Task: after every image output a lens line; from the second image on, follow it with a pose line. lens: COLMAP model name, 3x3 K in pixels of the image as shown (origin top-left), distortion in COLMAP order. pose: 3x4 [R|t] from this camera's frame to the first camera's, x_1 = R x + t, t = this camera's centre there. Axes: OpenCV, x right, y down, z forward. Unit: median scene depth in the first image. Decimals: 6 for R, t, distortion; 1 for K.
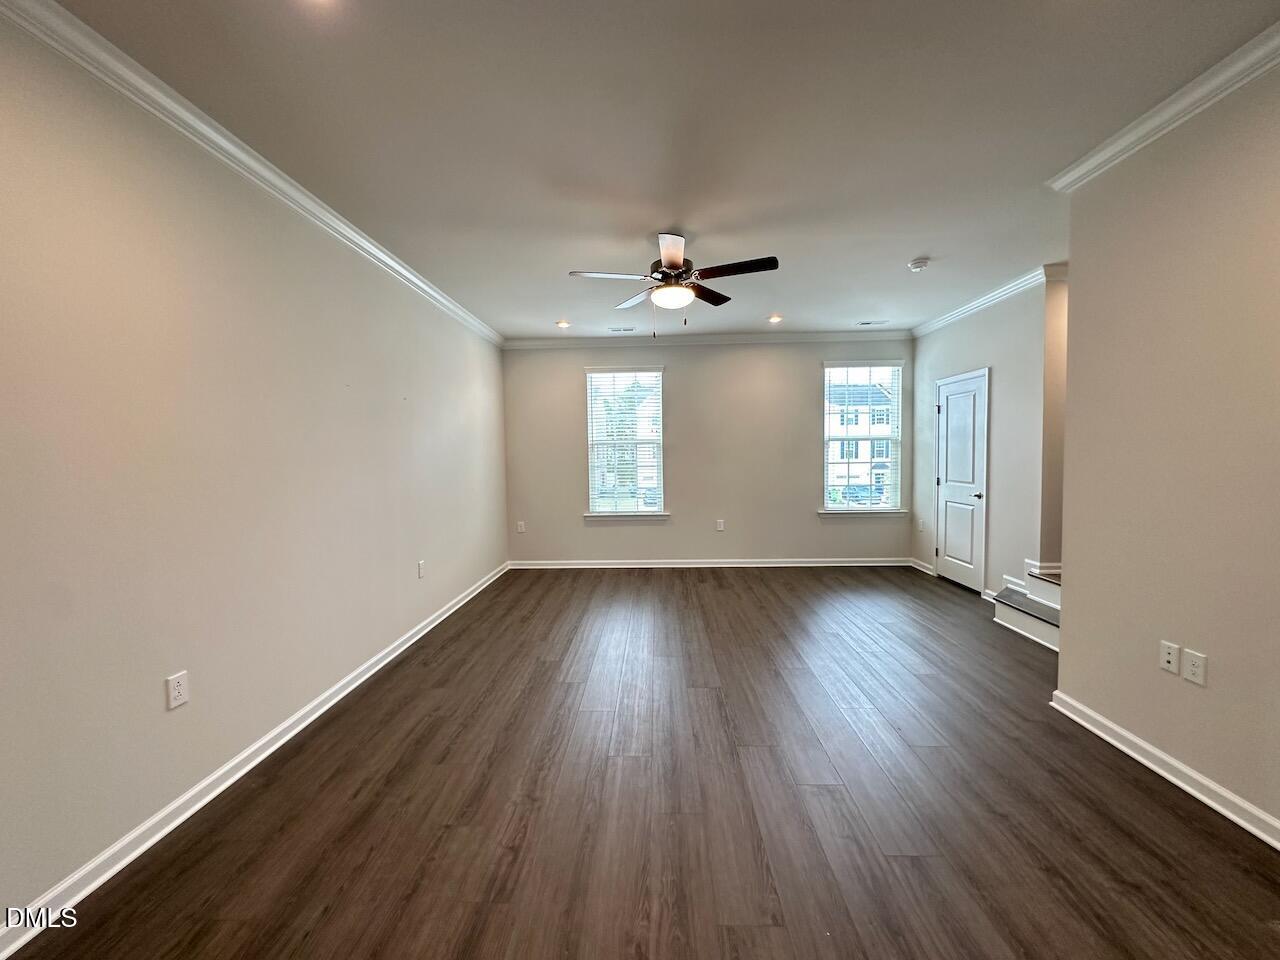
lens RADIAL K [[513.3, 0, 633.8], [0, 513.3, 476.7], [0, 0, 1]] dist [-0.004749, -0.000445]
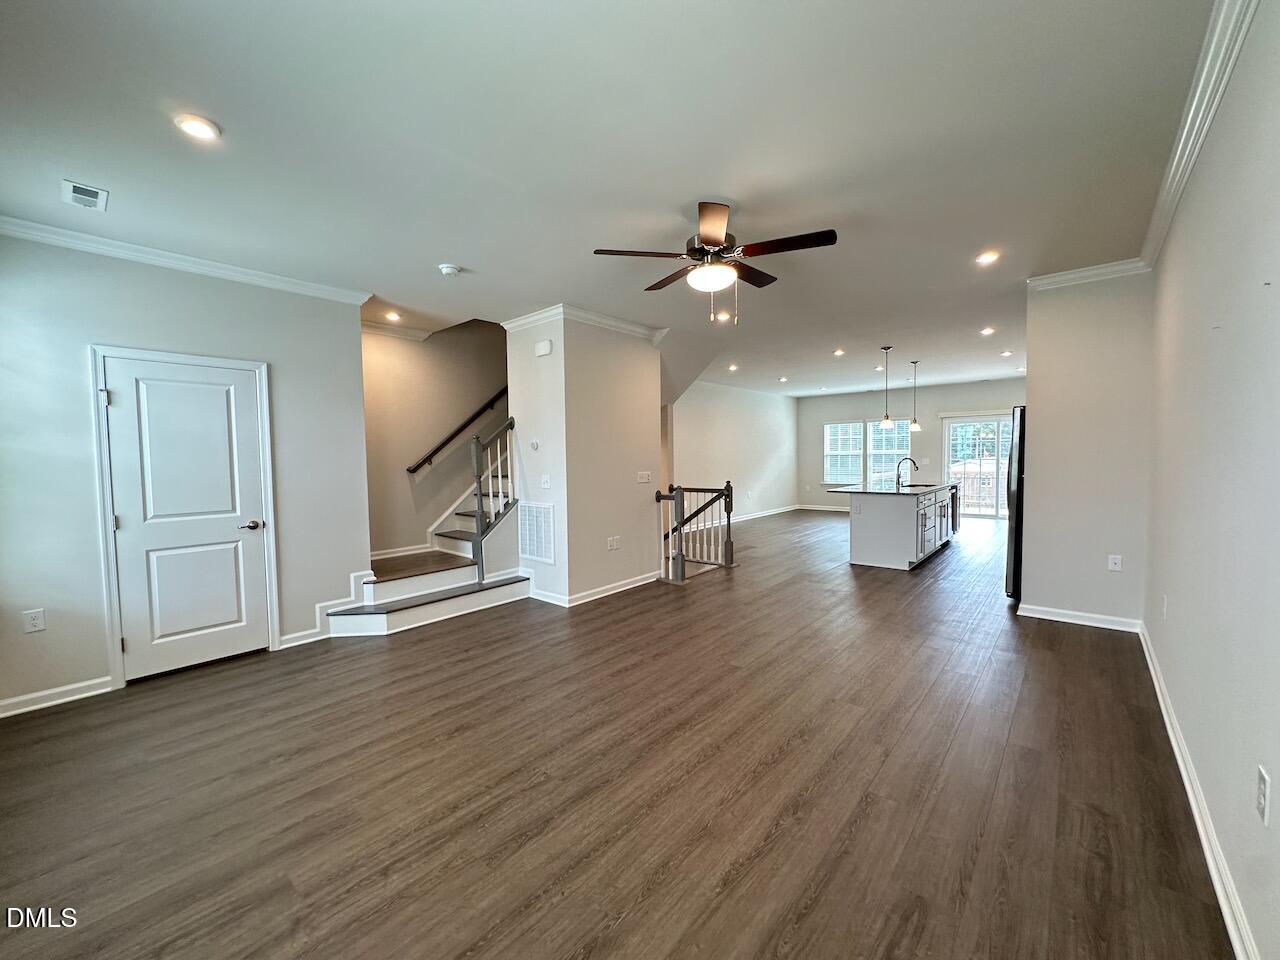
lens RADIAL K [[513.3, 0, 634.3], [0, 513.3, 483.2], [0, 0, 1]] dist [-0.004749, -0.000445]
pose [[-0.780611, -0.004204, 0.625002, -0.246597], [0.056292, 0.995441, 0.077002, -0.052079], [-0.622476, 0.095292, -0.776816, 1.203243]]
